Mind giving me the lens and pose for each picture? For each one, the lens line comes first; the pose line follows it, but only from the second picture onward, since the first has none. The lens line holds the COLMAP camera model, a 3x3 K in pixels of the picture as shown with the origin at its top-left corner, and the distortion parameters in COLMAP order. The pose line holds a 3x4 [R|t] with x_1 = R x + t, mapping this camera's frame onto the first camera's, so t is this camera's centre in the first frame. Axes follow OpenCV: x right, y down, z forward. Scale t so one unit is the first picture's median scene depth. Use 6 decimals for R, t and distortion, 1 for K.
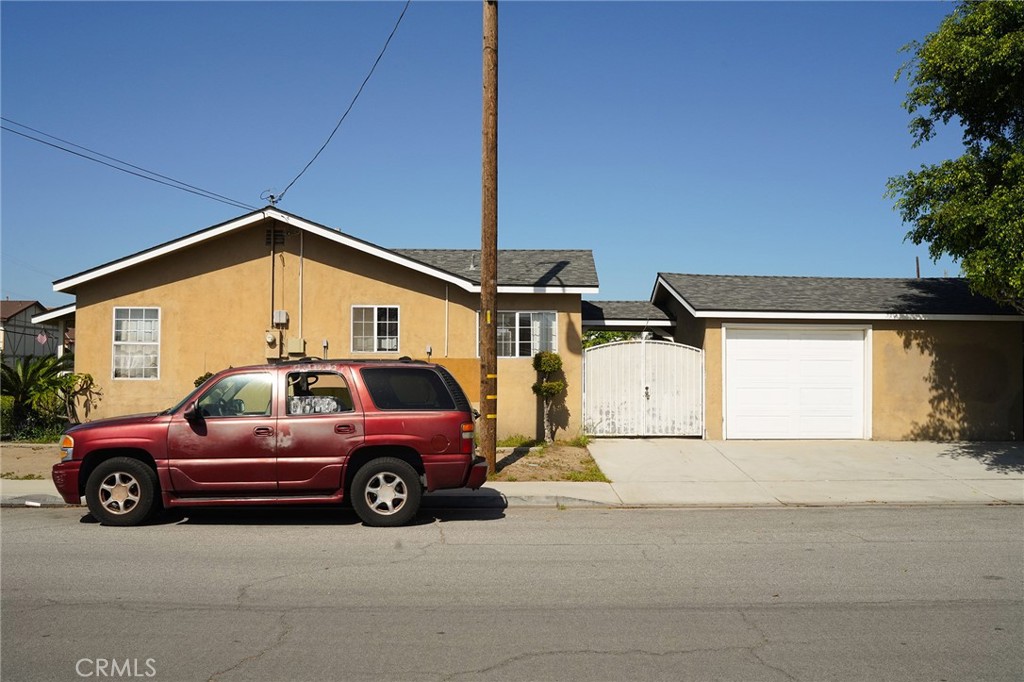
lens RADIAL K [[960.4, 0, 511.9], [0, 960.4, 326.6], [0, 0, 1]] dist [-0.043232, 0.009466]
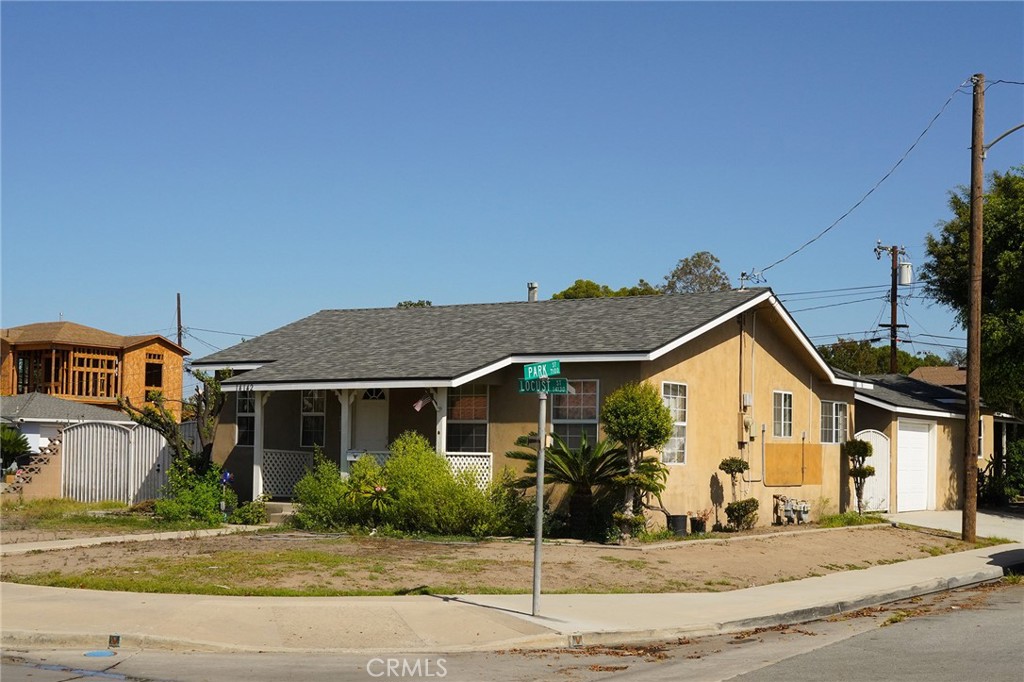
lens RADIAL K [[1455.1, 0, 512.0], [0, 1455.1, 341.0], [0, 0, 1]] dist [-0.032510, -0.051121]
pose [[0.569085, 0.067865, 0.819473, -1.578726], [-0.051395, 0.997575, -0.046924, 0.012059], [-0.820671, -0.015413, 0.571194, 0.353820]]
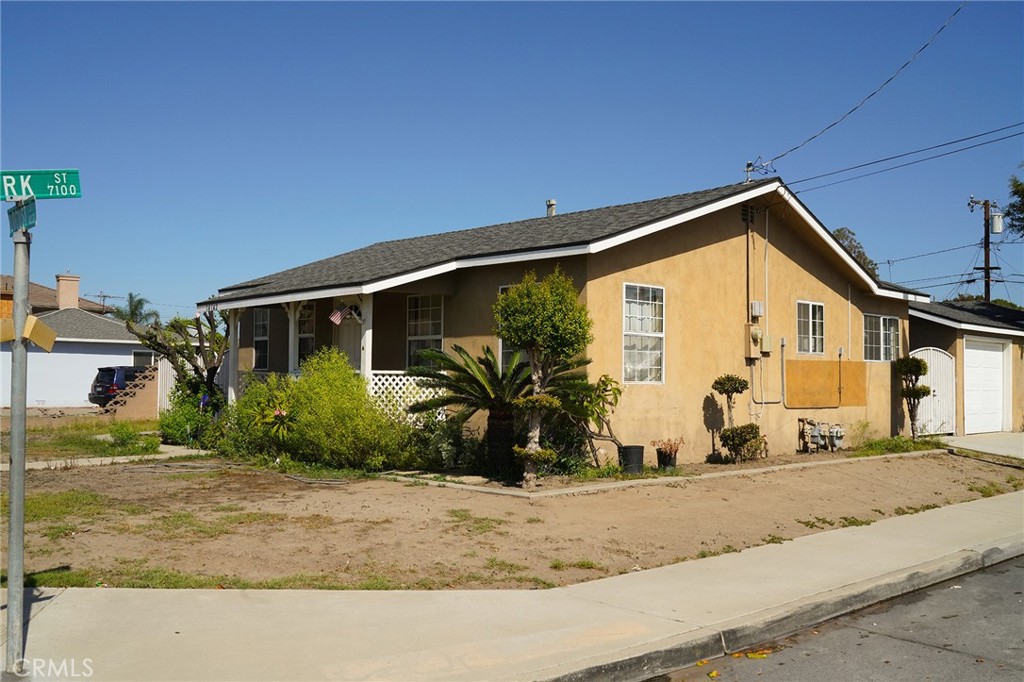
lens RADIAL K [[960.4, 0, 511.9], [0, 960.4, 326.6], [0, 0, 1]] dist [-0.043232, 0.009466]
pose [[0.738995, 0.040668, 0.672482, -0.960132], [-0.036951, 0.999121, -0.019815, 0.029861], [-0.672696, -0.010205, 0.739848, 0.519919]]
